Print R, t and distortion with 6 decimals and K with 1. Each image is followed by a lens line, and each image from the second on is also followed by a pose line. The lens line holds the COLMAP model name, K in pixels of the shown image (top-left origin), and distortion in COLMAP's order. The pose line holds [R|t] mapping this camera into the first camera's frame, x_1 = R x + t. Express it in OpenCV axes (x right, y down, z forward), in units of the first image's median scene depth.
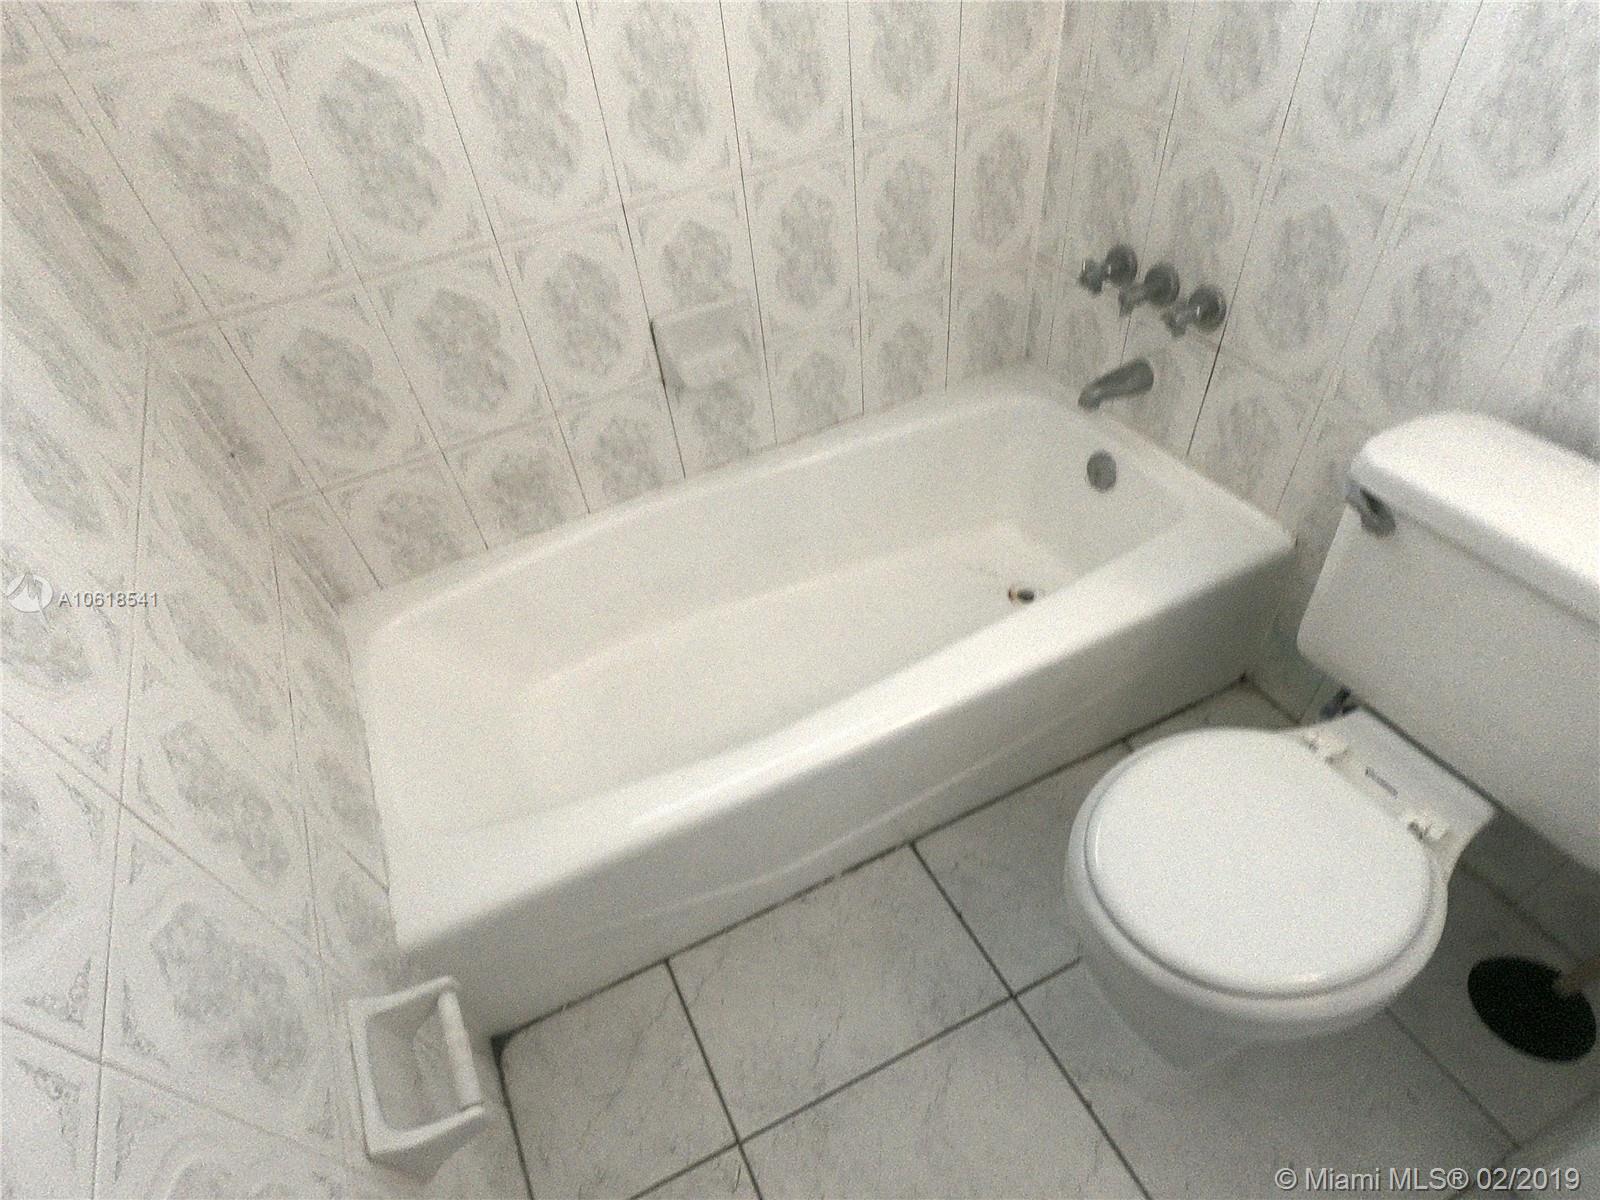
lens RADIAL K [[817.9, 0, 796.6], [0, 817.9, 597.6], [0, 0, 1]] dist [0.003225, 0.001456]
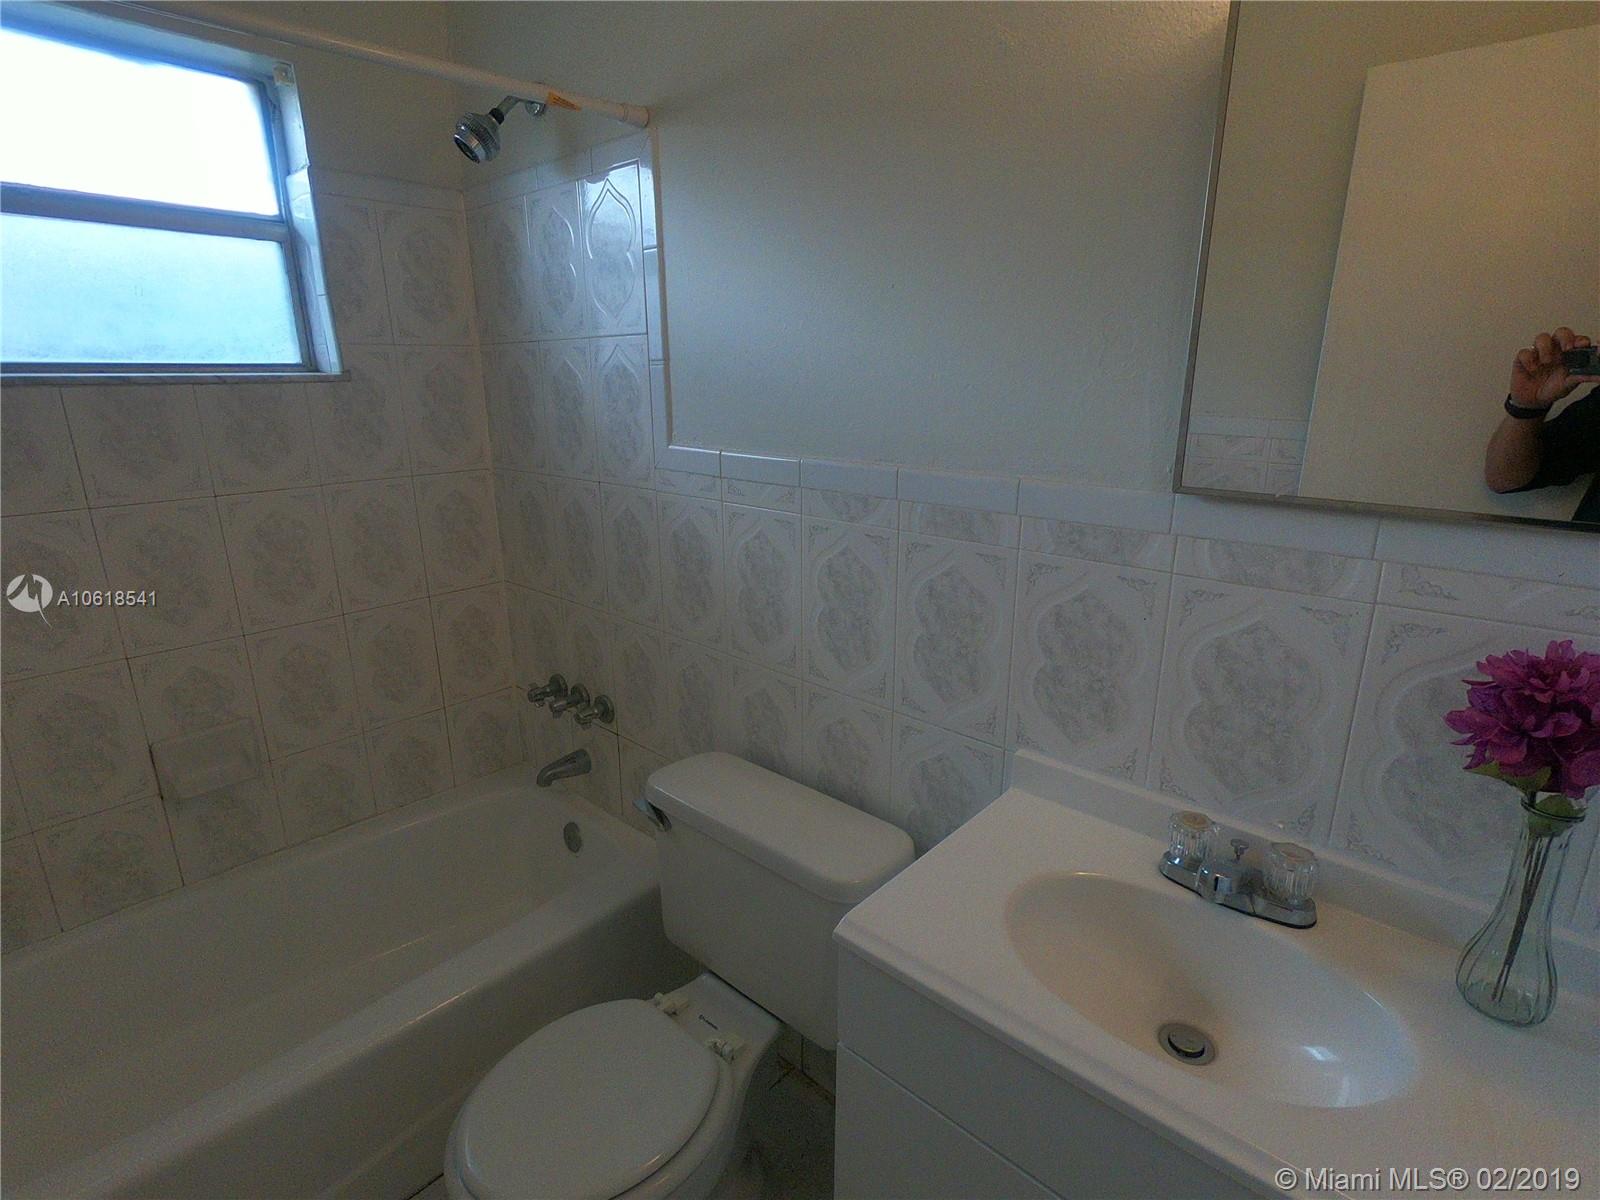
lens RADIAL K [[817.9, 0, 803.3], [0, 817.9, 612.5], [0, 0, 1]] dist [0.003225, 0.001456]
pose [[0.942324, -0.009885, 0.334557, 0.323827], [0.177754, 0.861731, -0.475208, 0.236366], [-0.283601, 0.507269, 0.813787, -0.348453]]
